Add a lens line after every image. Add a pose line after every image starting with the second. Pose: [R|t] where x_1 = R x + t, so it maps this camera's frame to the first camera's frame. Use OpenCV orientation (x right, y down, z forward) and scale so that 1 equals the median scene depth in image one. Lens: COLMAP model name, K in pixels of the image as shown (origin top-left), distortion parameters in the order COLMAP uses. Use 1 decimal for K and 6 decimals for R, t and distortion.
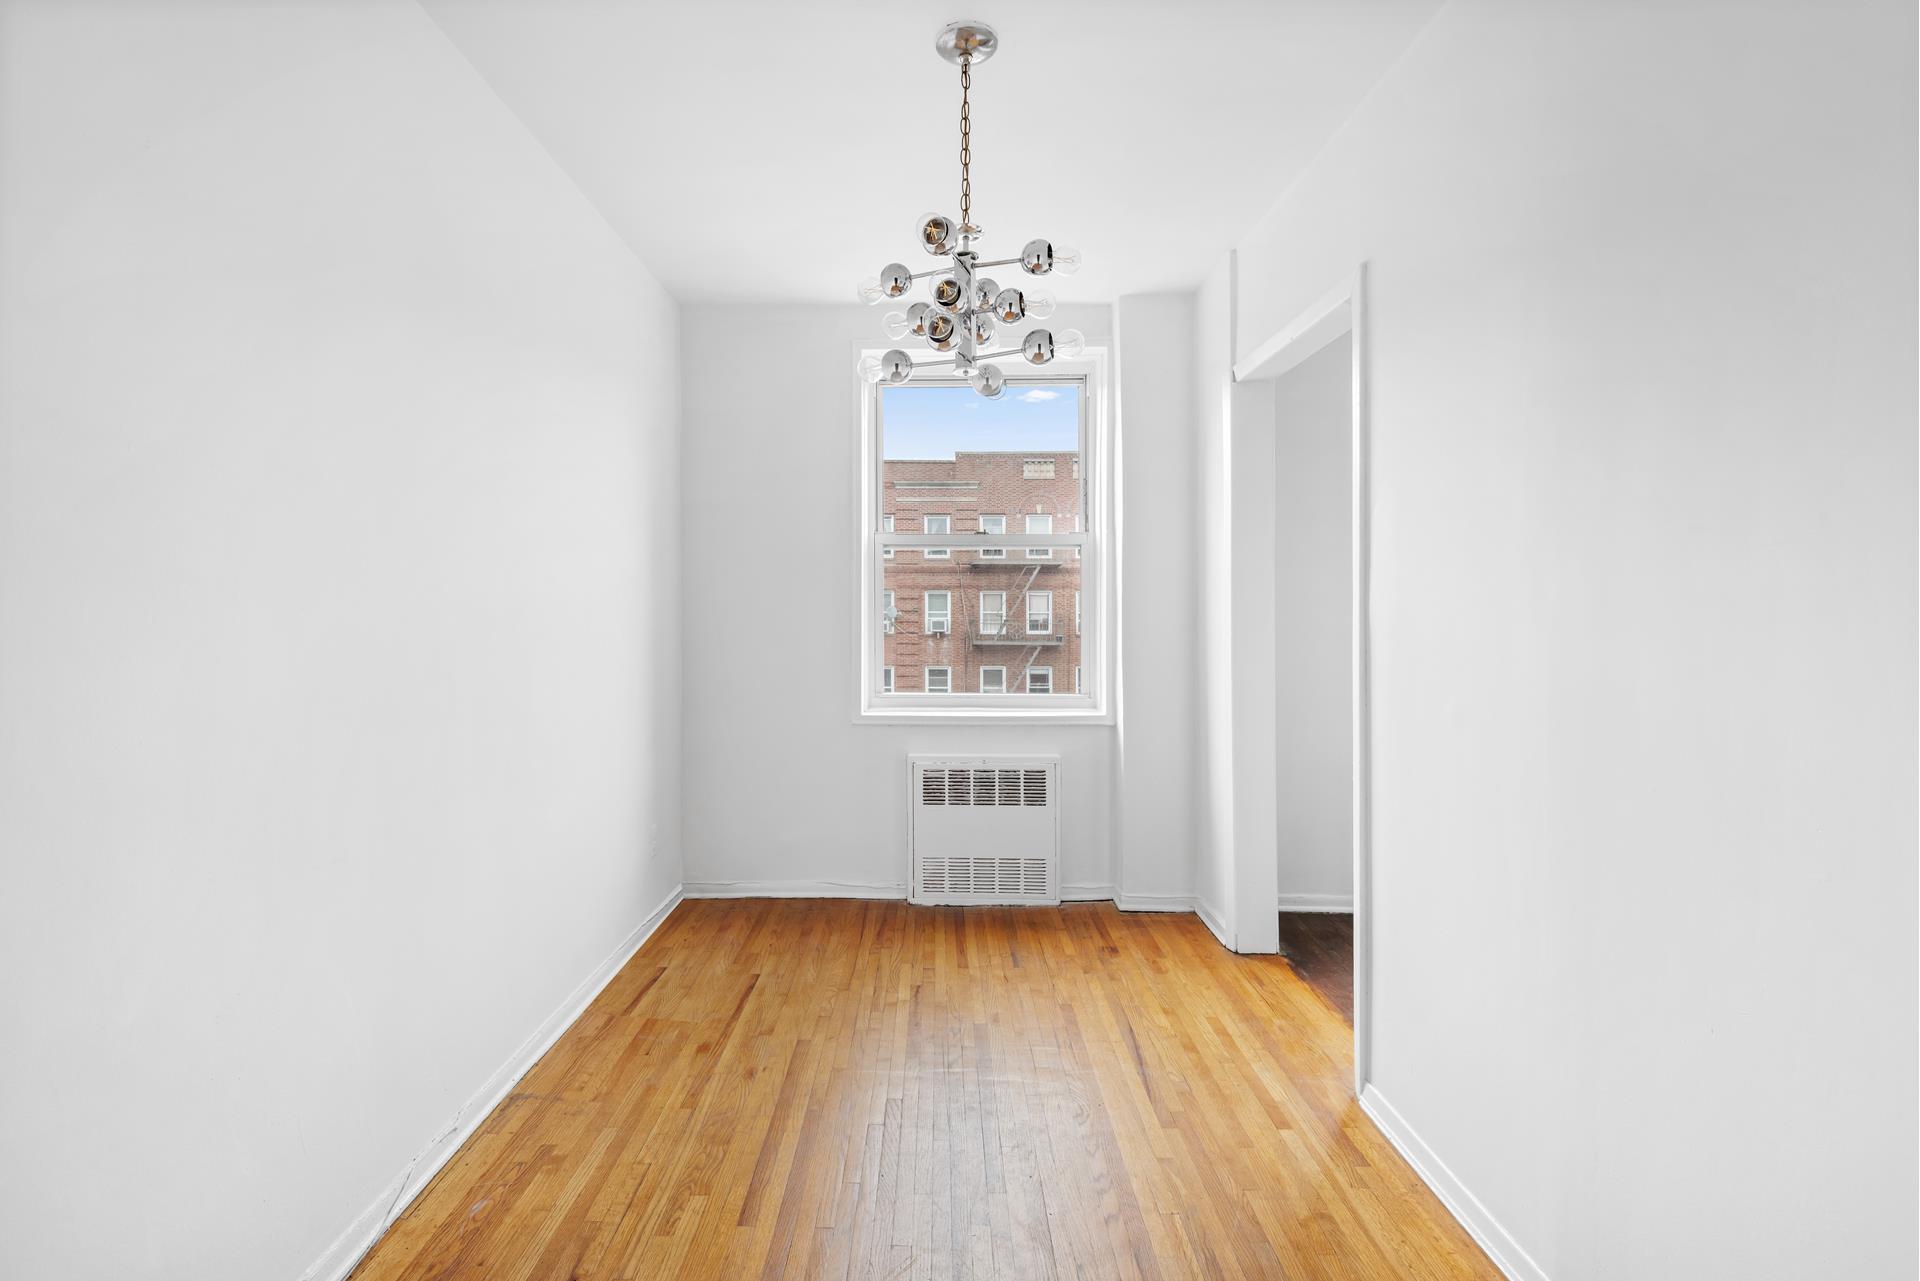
lens RADIAL K [[1054.5, 0, 961.7], [0, 1054.5, 628.9], [0, 0, 1]] dist [-0.005373, -0.001010]
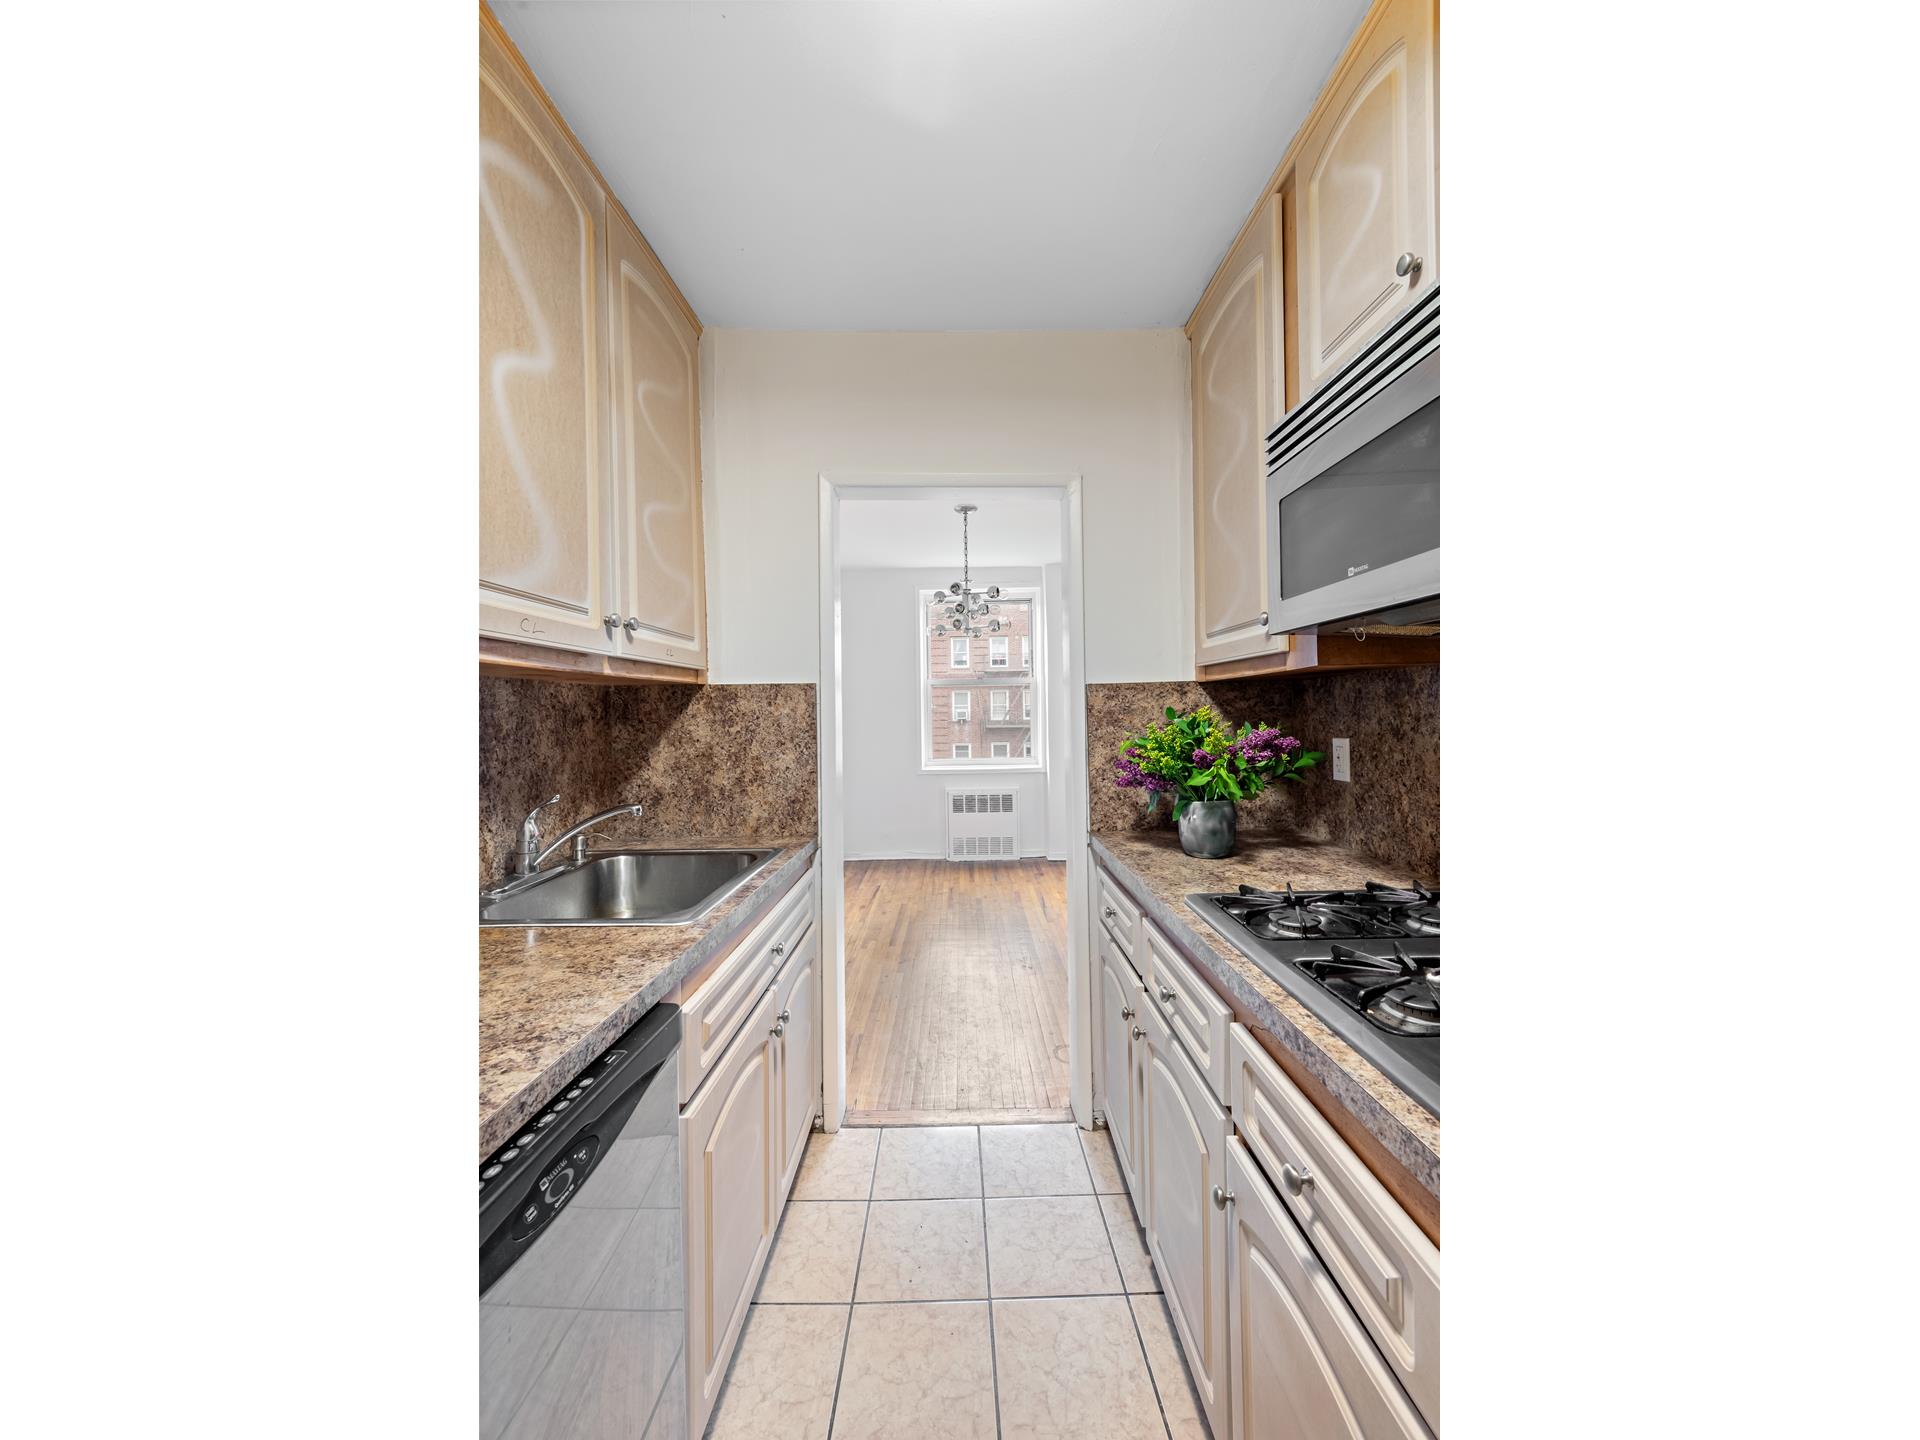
lens RADIAL K [[892.8, 0, 966.8], [0, 892.8, 716.1], [0, 0, 1]] dist [0.000142, 0.000001]
pose [[0.999735, -0.013844, -0.018380, 0.024105], [0.013971, 0.999879, 0.006805, -0.031367], [0.018283, -0.007060, 0.999808, -0.719506]]
